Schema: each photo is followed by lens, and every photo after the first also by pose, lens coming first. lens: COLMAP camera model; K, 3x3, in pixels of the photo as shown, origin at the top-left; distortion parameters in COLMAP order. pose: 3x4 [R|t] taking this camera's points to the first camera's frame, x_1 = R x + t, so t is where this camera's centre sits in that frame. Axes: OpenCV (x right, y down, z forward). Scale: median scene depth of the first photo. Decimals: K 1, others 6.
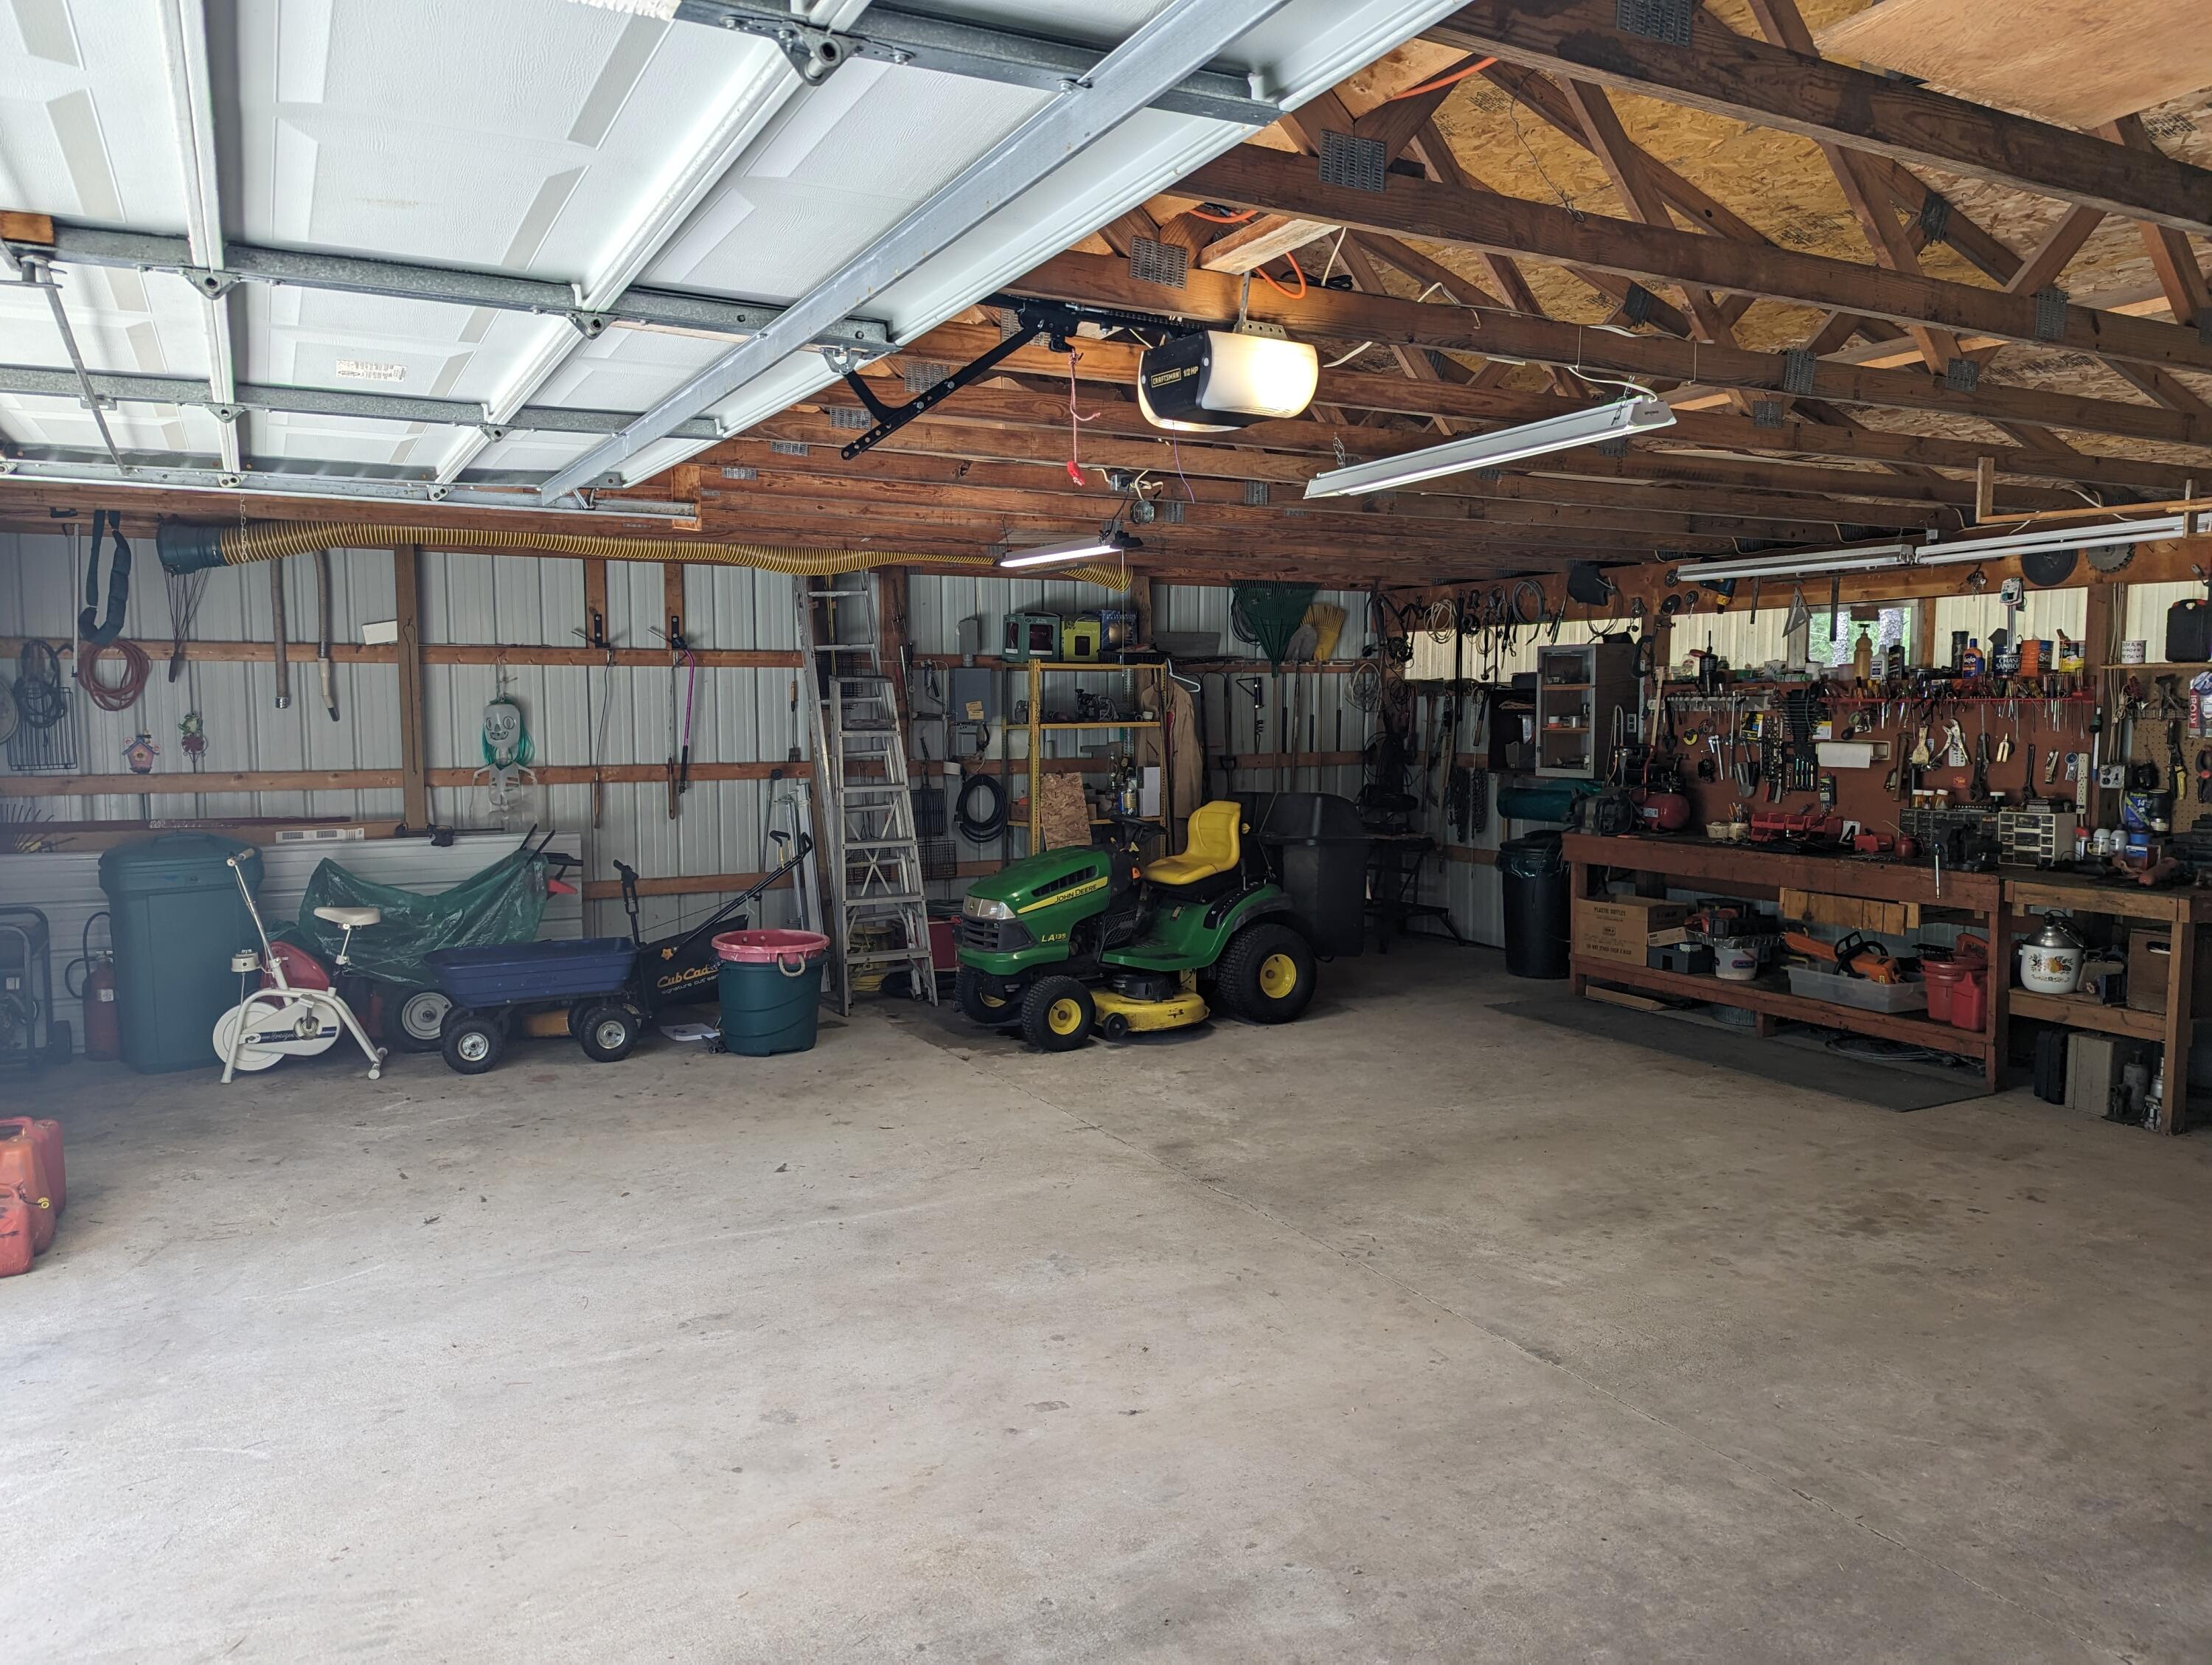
lens RADIAL K [[1534.2, 0, 1111.3], [0, 1534.2, 829.0], [0, 0, 1]] dist [0.024602, -0.012689]
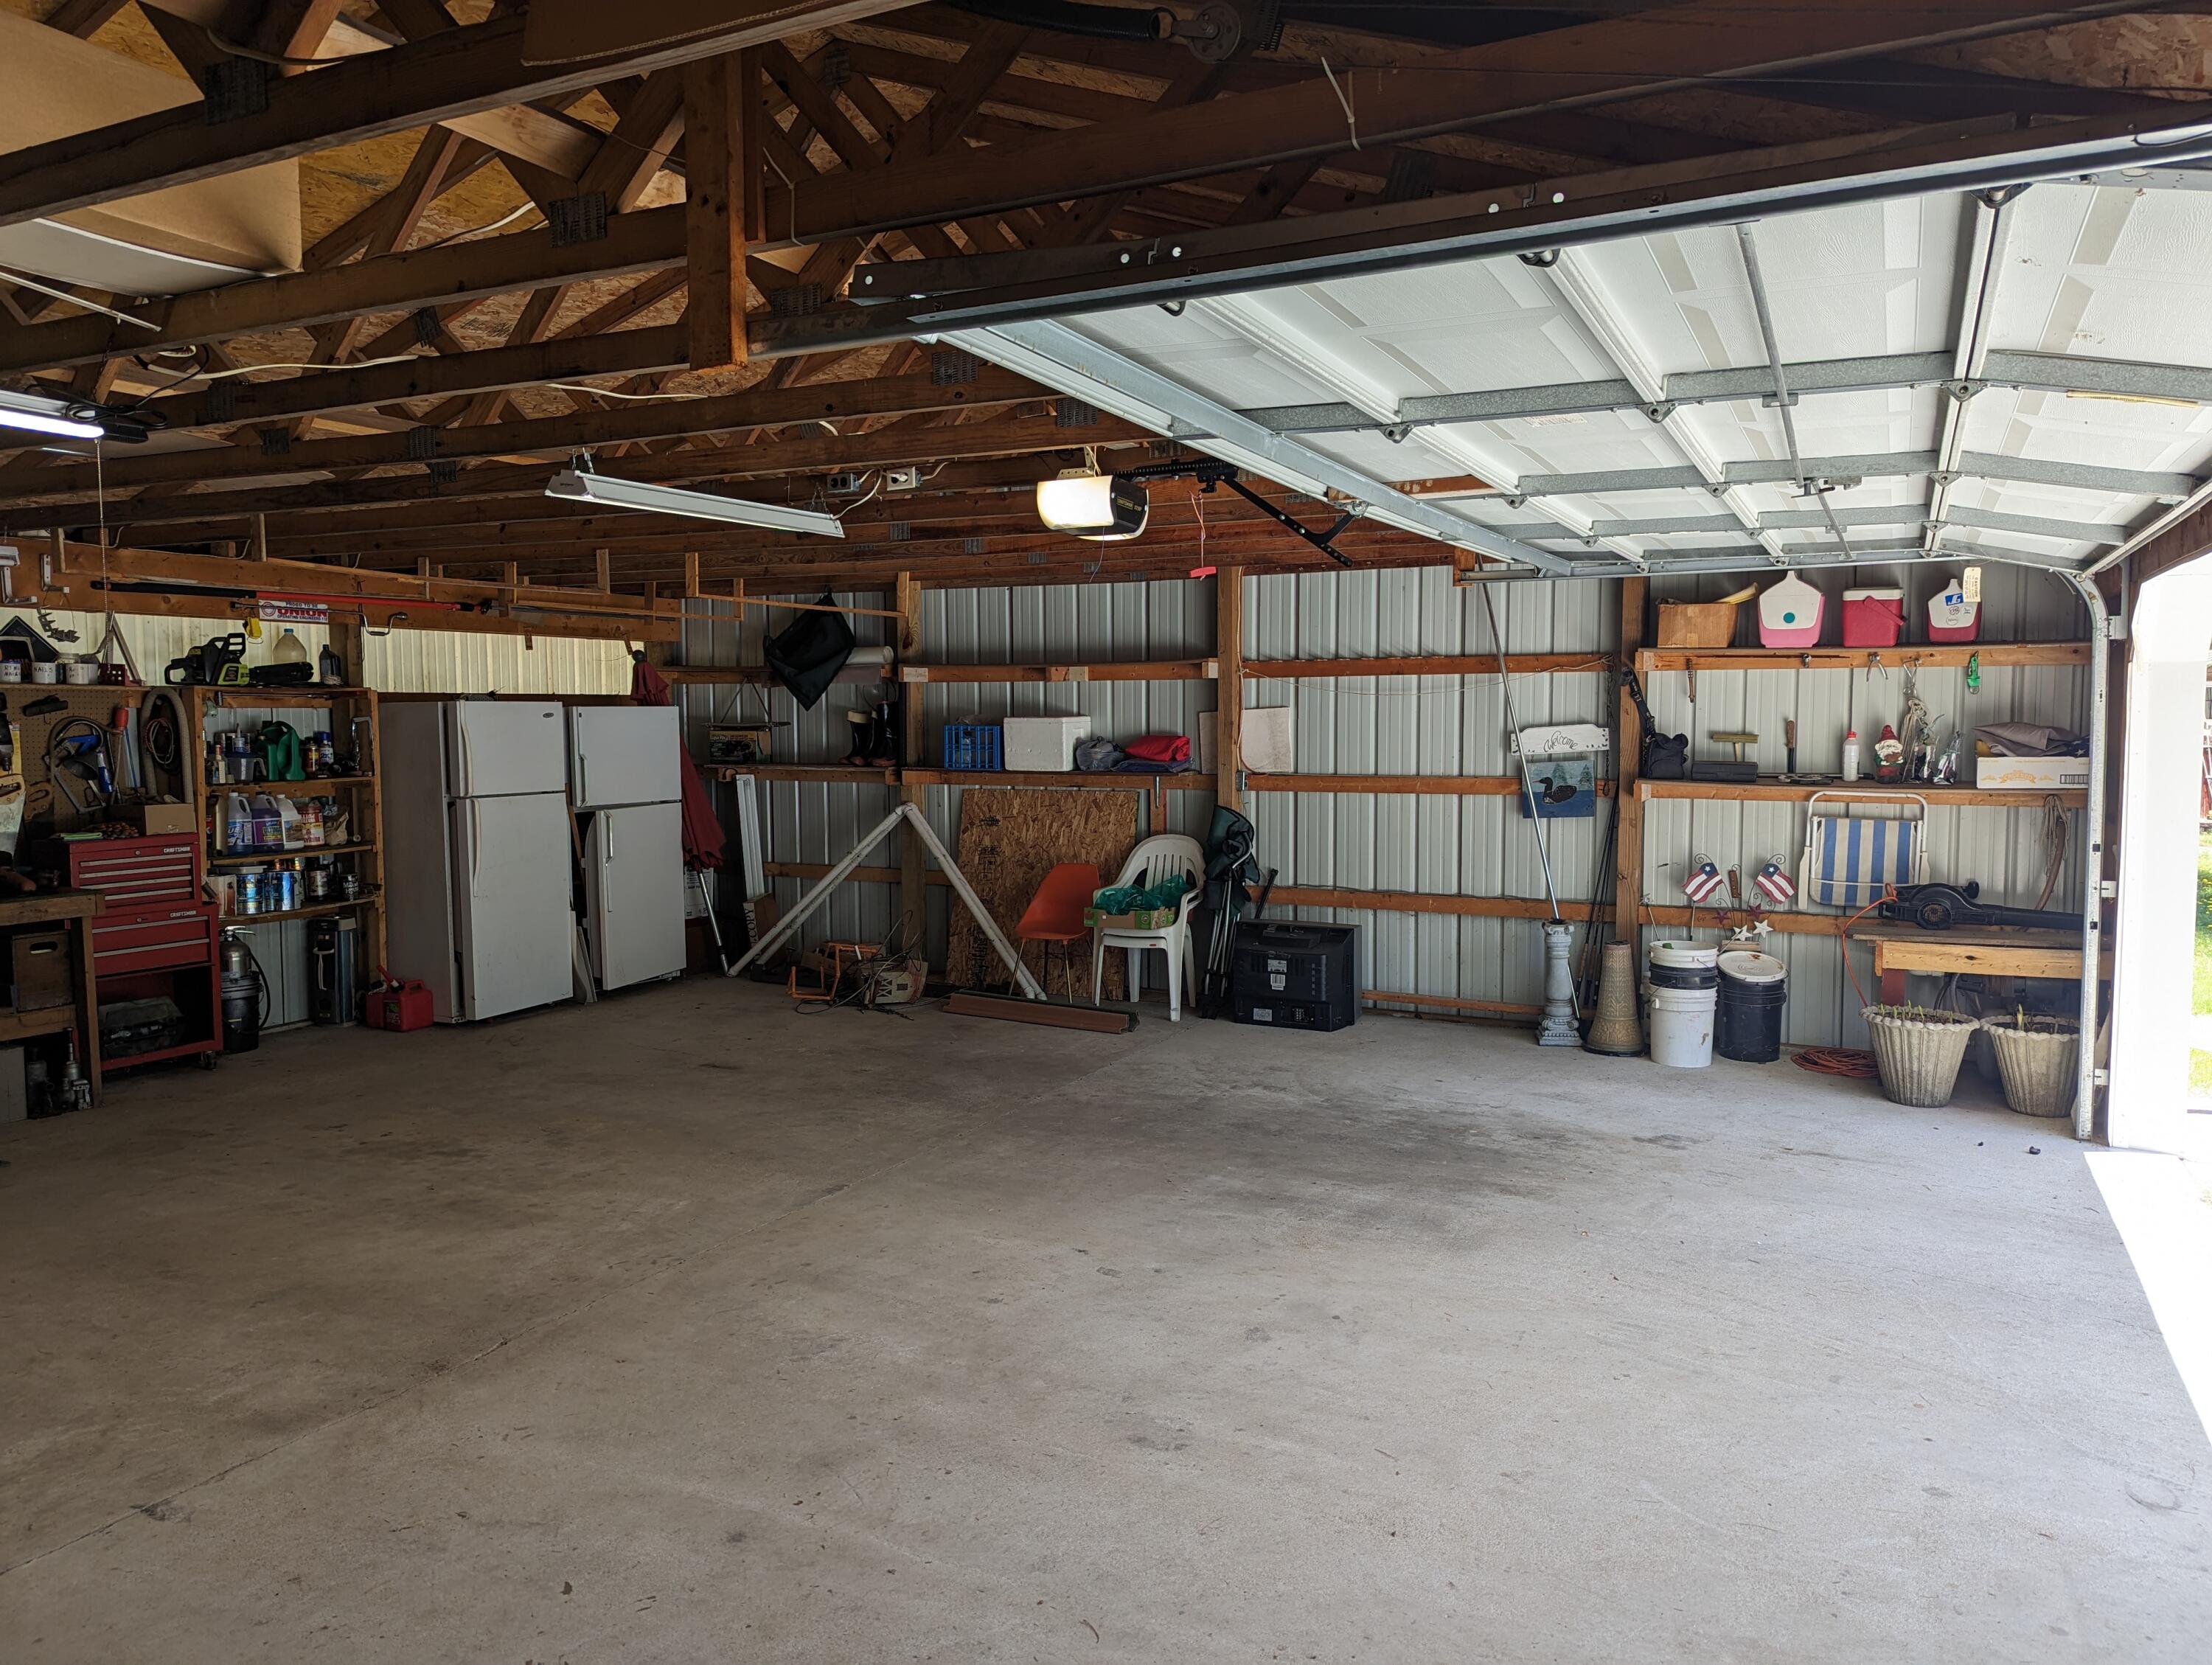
lens RADIAL K [[1534.2, 0, 1110.7], [0, 1534.2, 831.1], [0, 0, 1]] dist [0.024602, -0.012689]
pose [[-0.565272, -0.062526, 0.822532, -0.861283], [0.070258, 0.989851, 0.123529, -0.116341], [-0.821907, 0.127617, -0.555142, 1.340294]]
